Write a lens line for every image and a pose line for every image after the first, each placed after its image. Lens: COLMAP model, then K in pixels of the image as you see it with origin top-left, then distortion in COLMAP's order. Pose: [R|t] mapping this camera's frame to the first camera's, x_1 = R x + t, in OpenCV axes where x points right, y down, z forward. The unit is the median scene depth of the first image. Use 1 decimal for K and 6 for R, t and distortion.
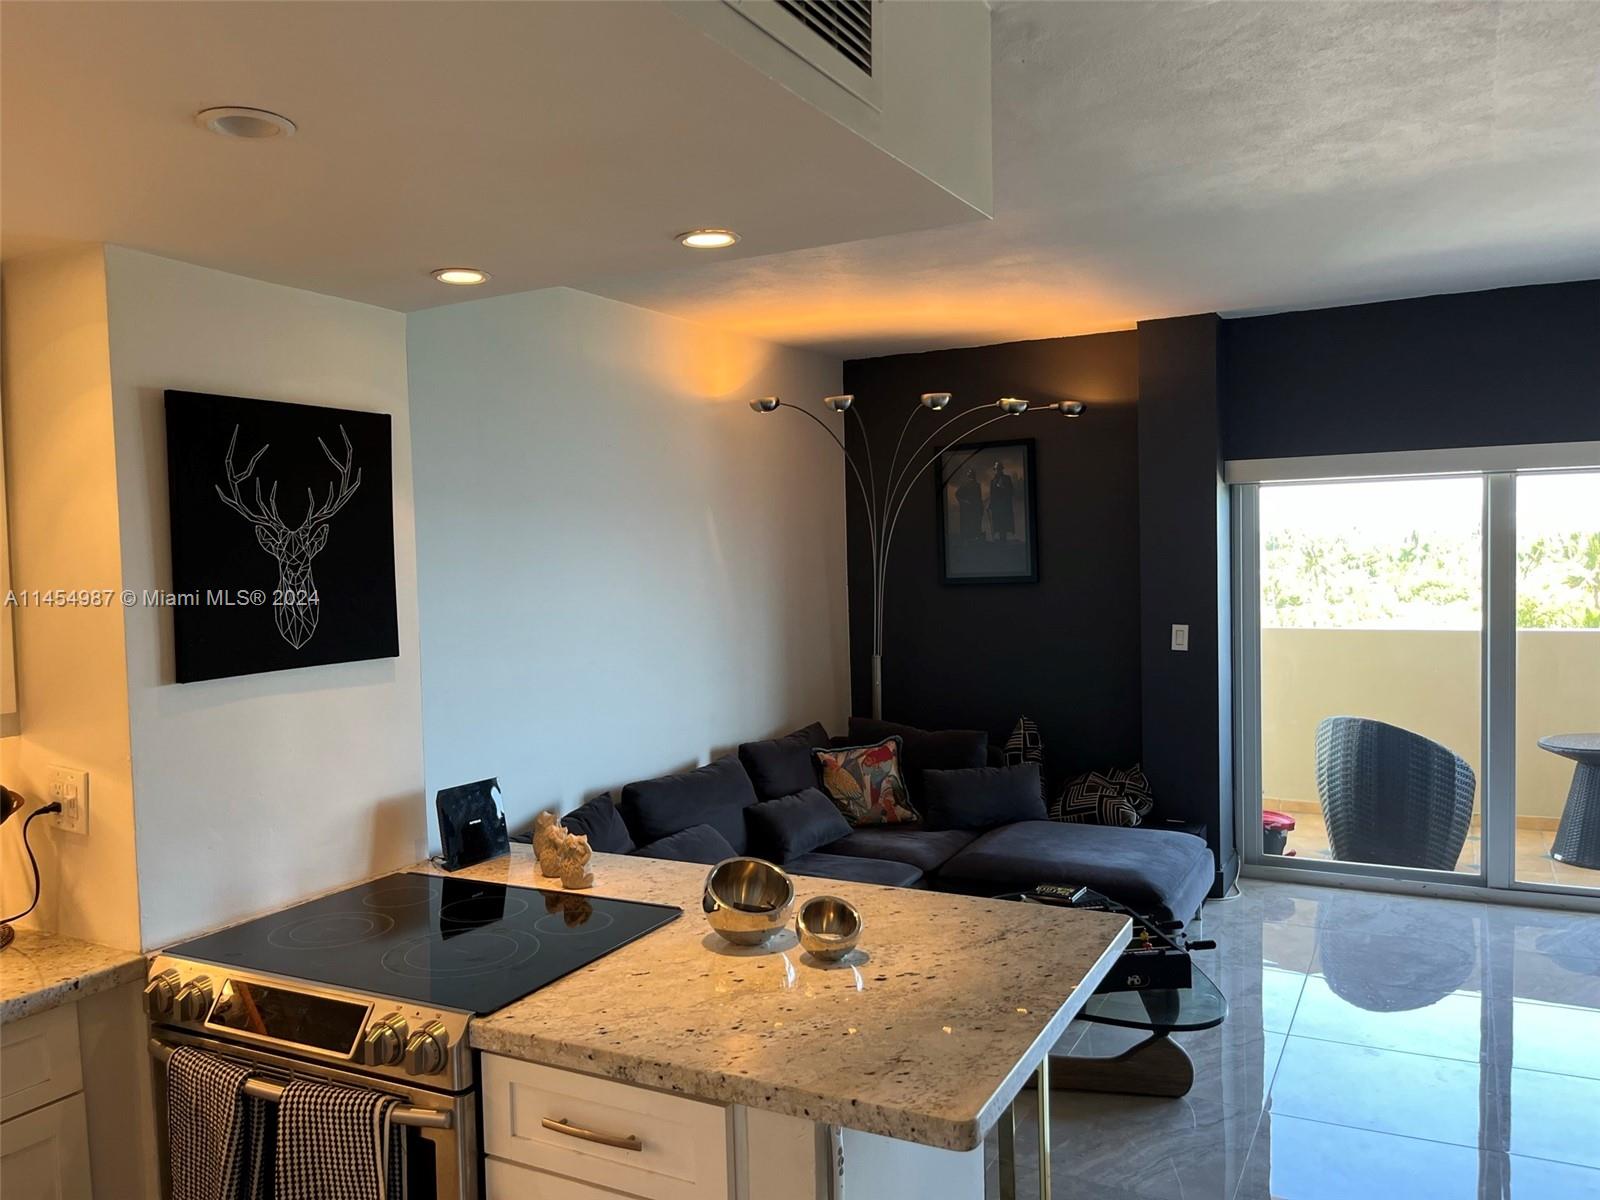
lens RADIAL K [[1211.9, 0, 793.3], [0, 1211.9, 605.2], [0, 0, 1]] dist [0.090166, -0.129638]
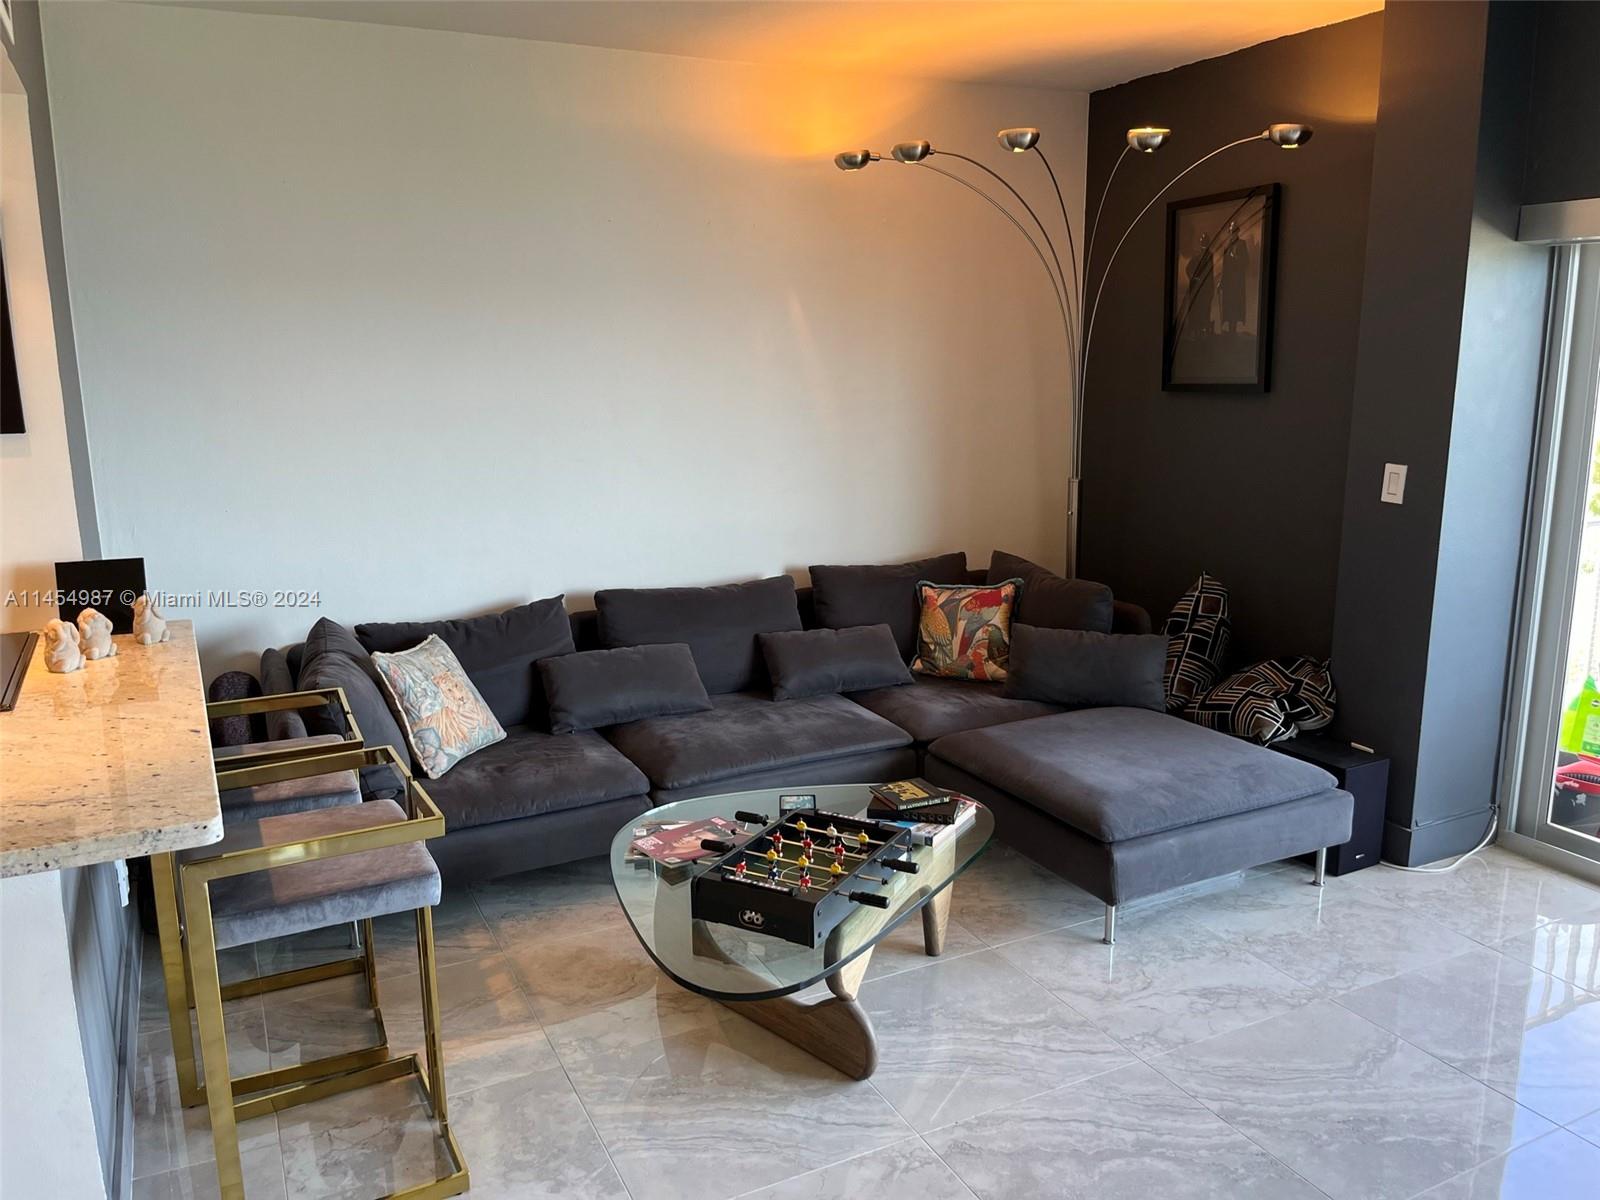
lens RADIAL K [[1217.5, 0, 805.1], [0, 1217.5, 594.8], [0, 0, 1]] dist [0.092005, -0.121346]
pose [[0.814051, 0.131501, -0.565711, 0.868056], [-0.040528, 0.984518, 0.170534, -0.030794], [0.579378, -0.115897, 0.806777, 0.512047]]
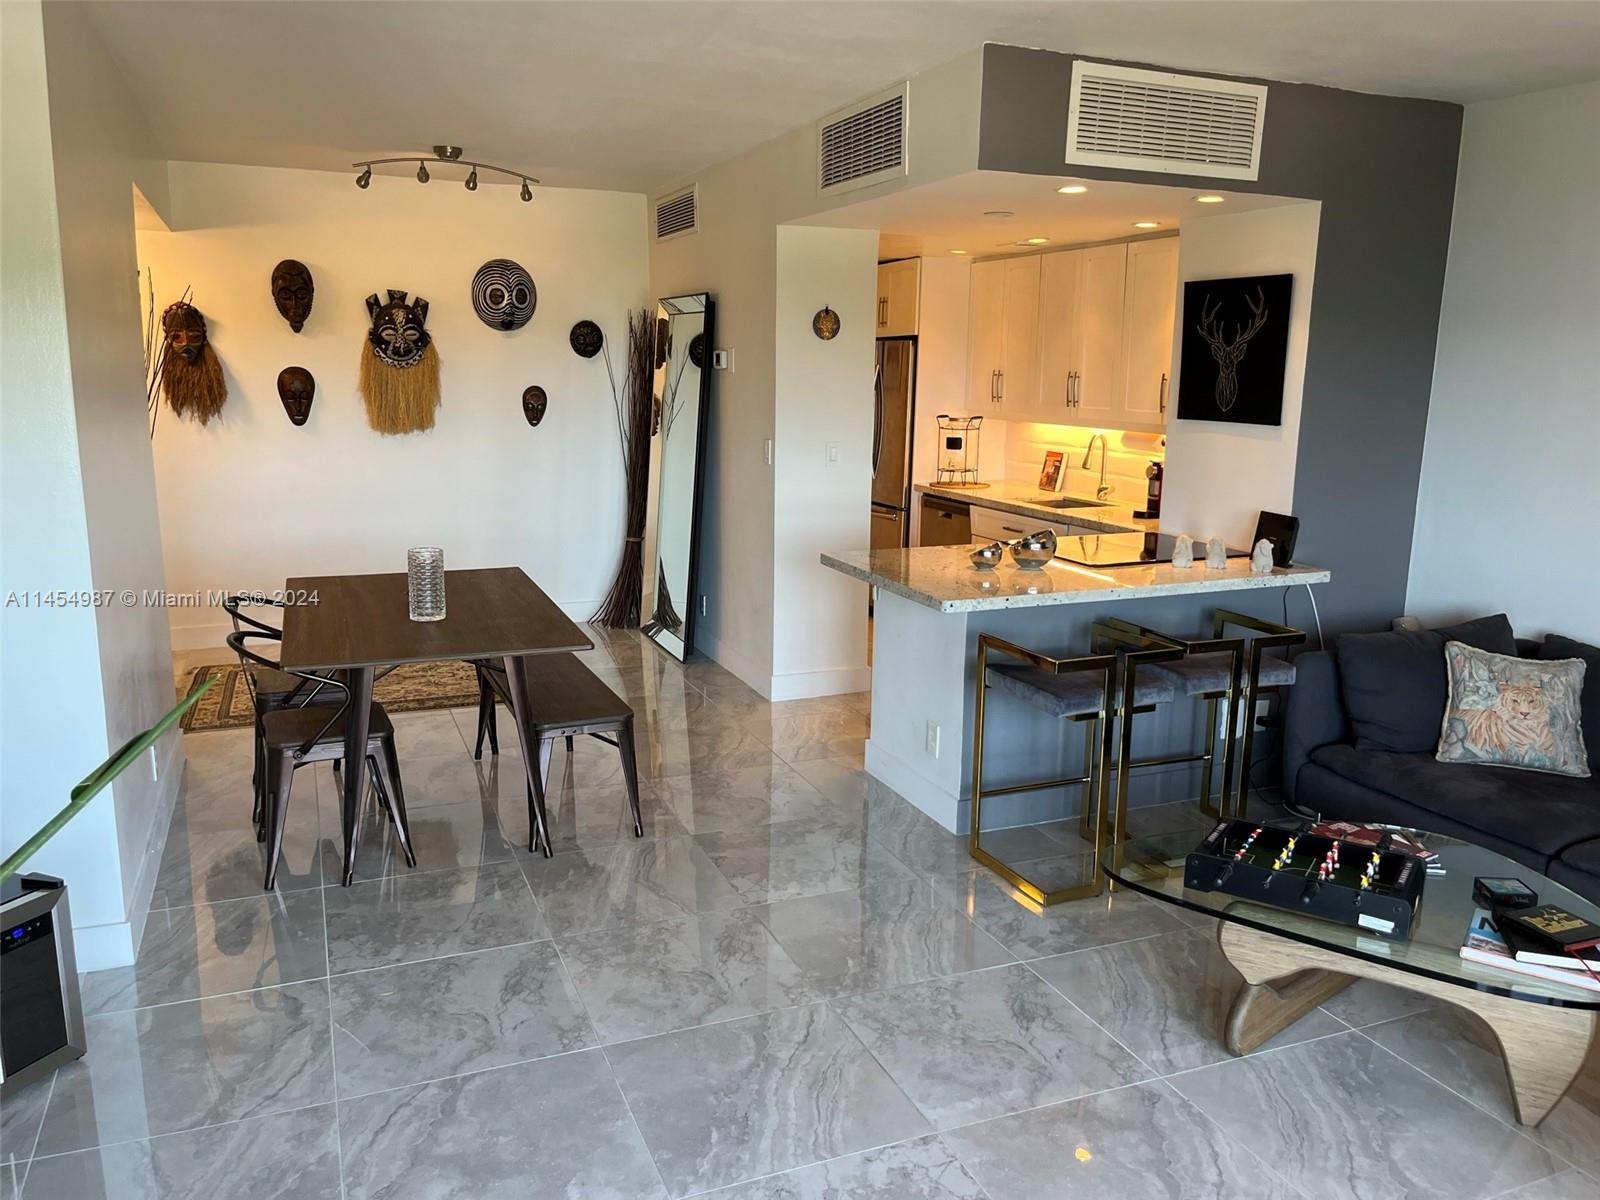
lens RADIAL K [[1197.7, 0, 806.9], [0, 1197.7, 599.8], [0, 0, 1]] dist [0.077688, -0.133063]
pose [[-0.632819, 0.165550, -0.756395, 1.355905], [-0.037680, 0.969135, 0.243635, -0.104342], [0.773383, 0.182678, -0.607049, 1.560973]]
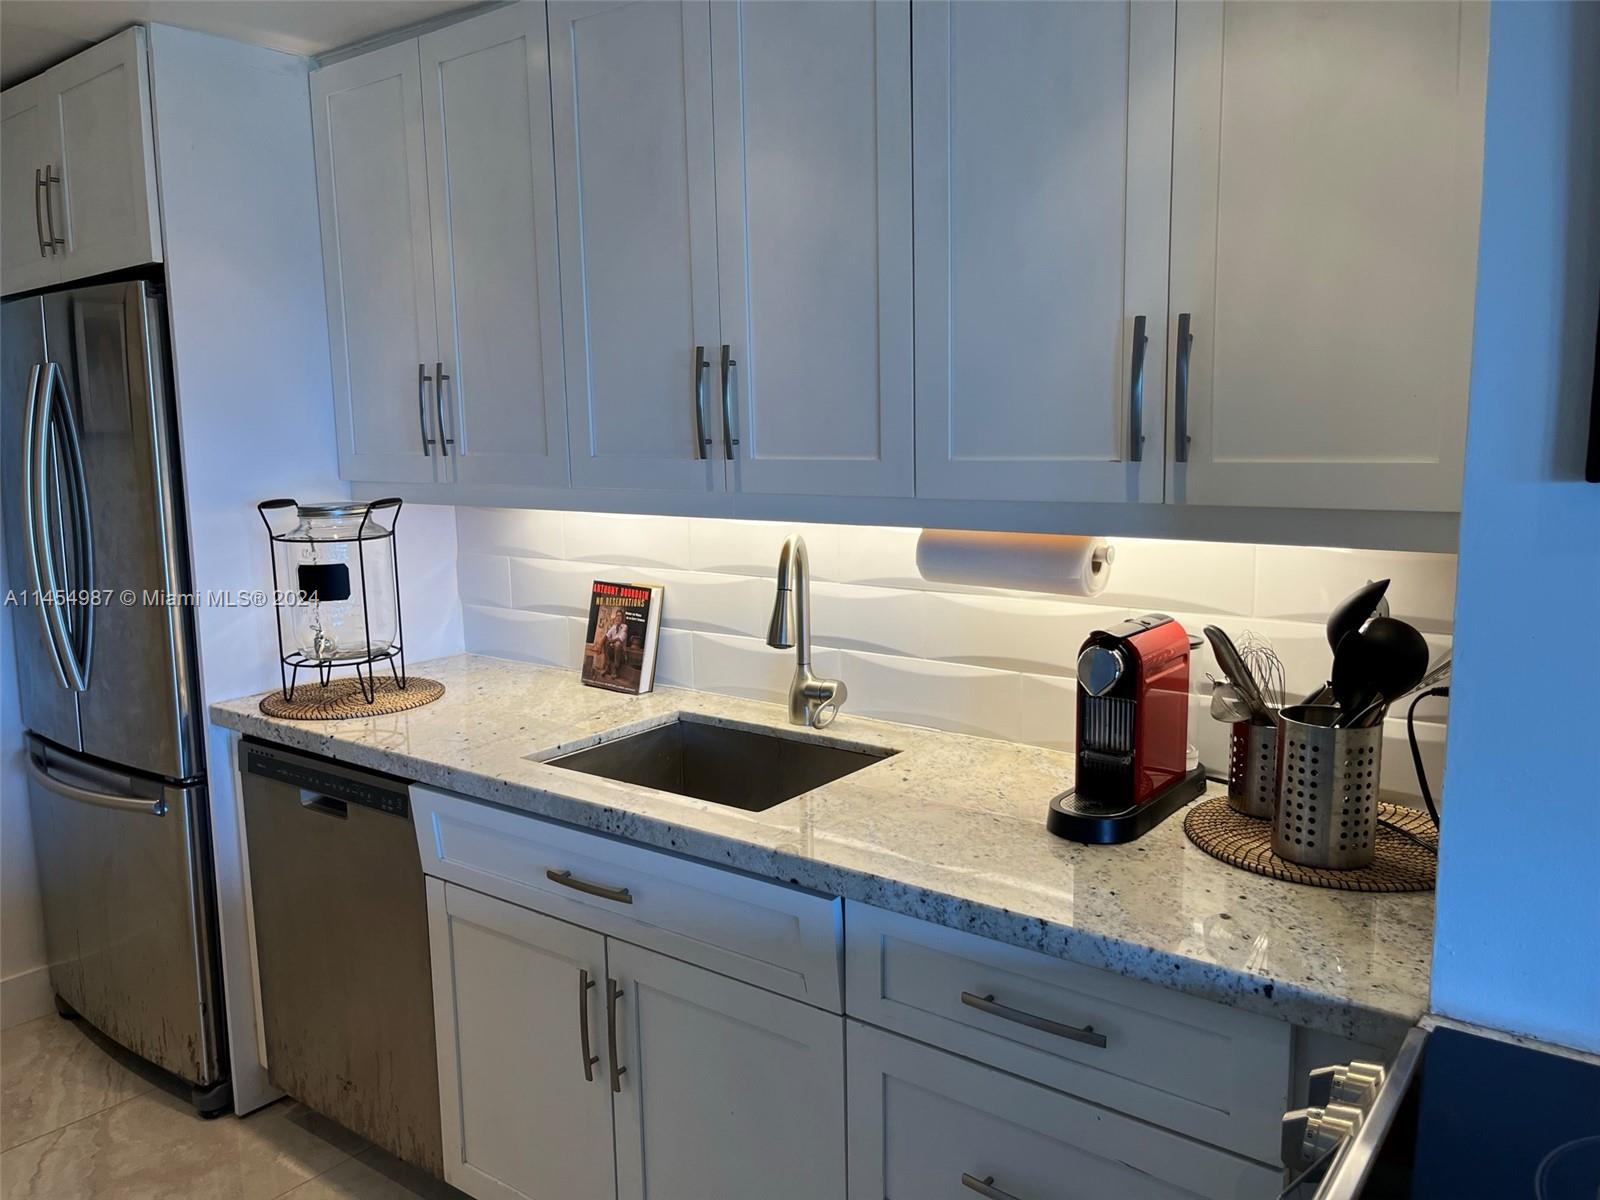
lens RADIAL K [[1211.9, 0, 793.3], [0, 1211.9, 605.2], [0, 0, 1]] dist [0.090166, -0.129638]
pose [[-0.168494, 0.175190, -0.970009, -0.031034], [-0.028022, 0.982830, 0.182373, 0.030282], [0.985304, 0.057911, -0.160692, 0.665687]]
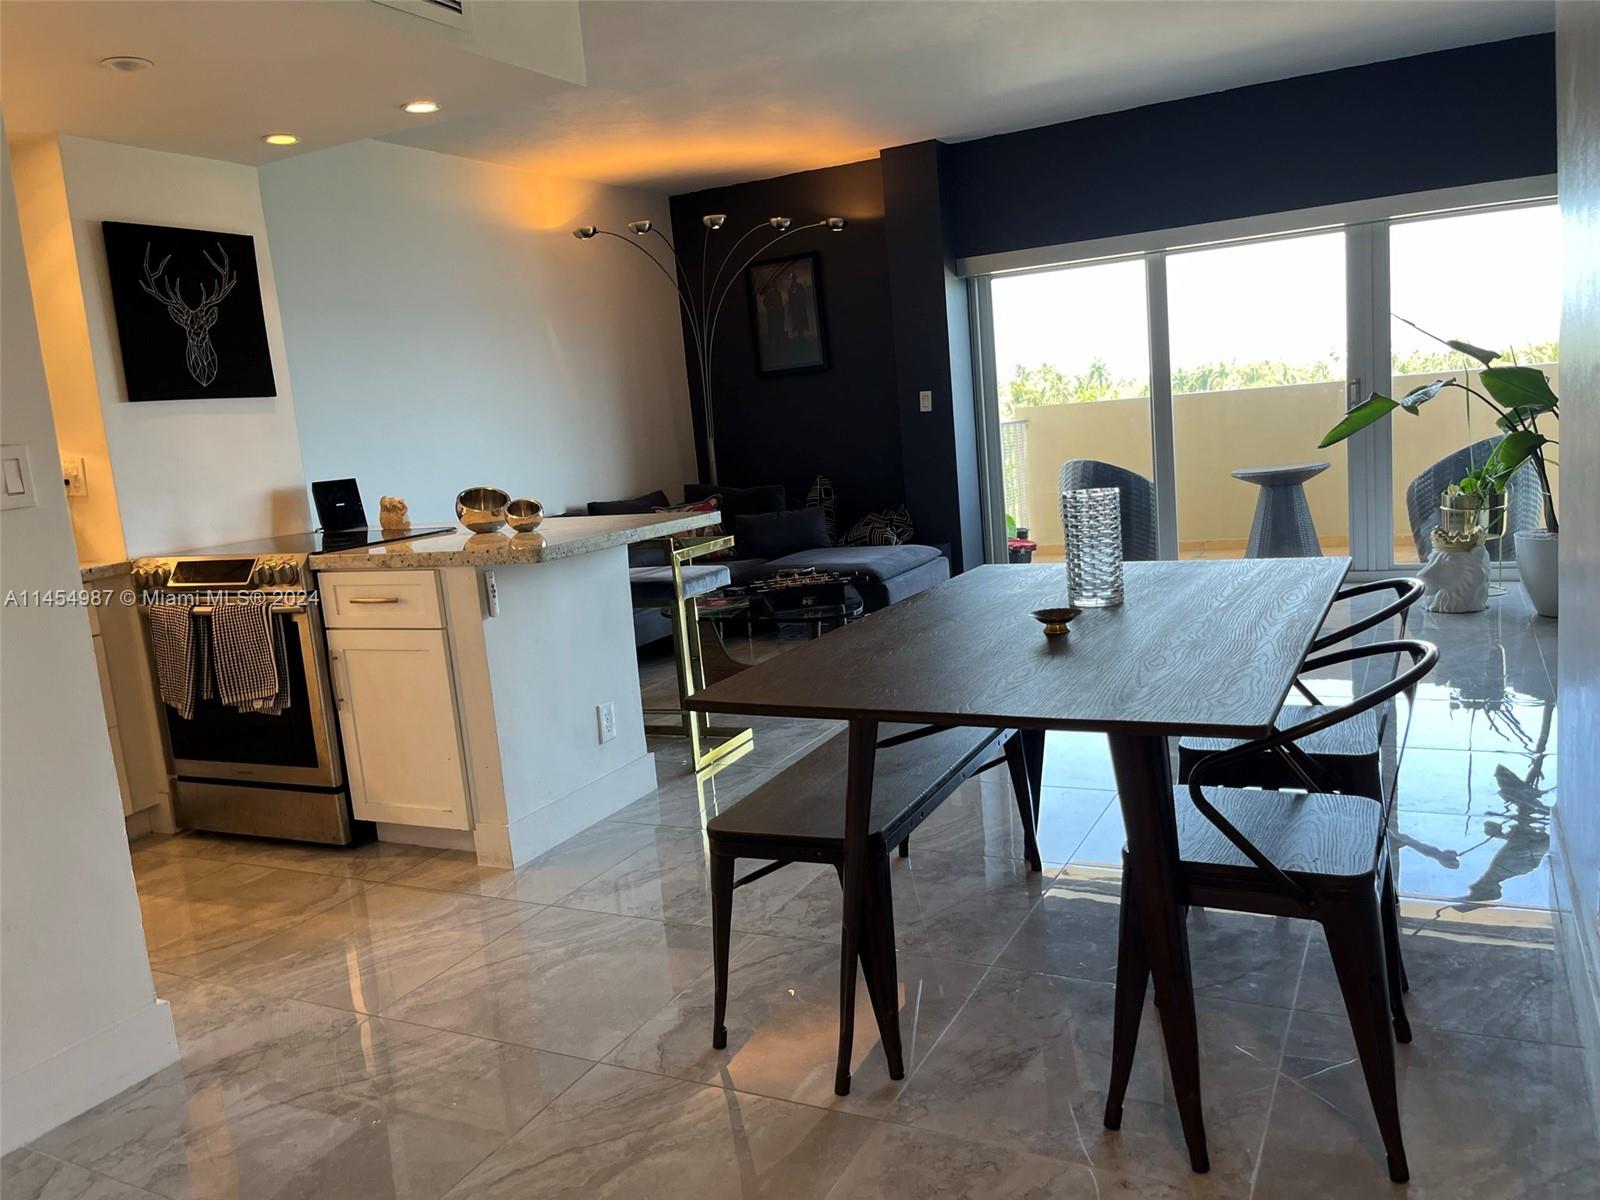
lens RADIAL K [[1217.5, 0, 805.1], [0, 1217.5, 594.8], [0, 0, 1]] dist [0.092005, -0.121346]
pose [[0.997992, -0.062486, 0.010378, 0.317675], [0.061093, 0.992818, 0.102862, 0.173888], [-0.016730, -0.102021, 0.994642, -0.598042]]
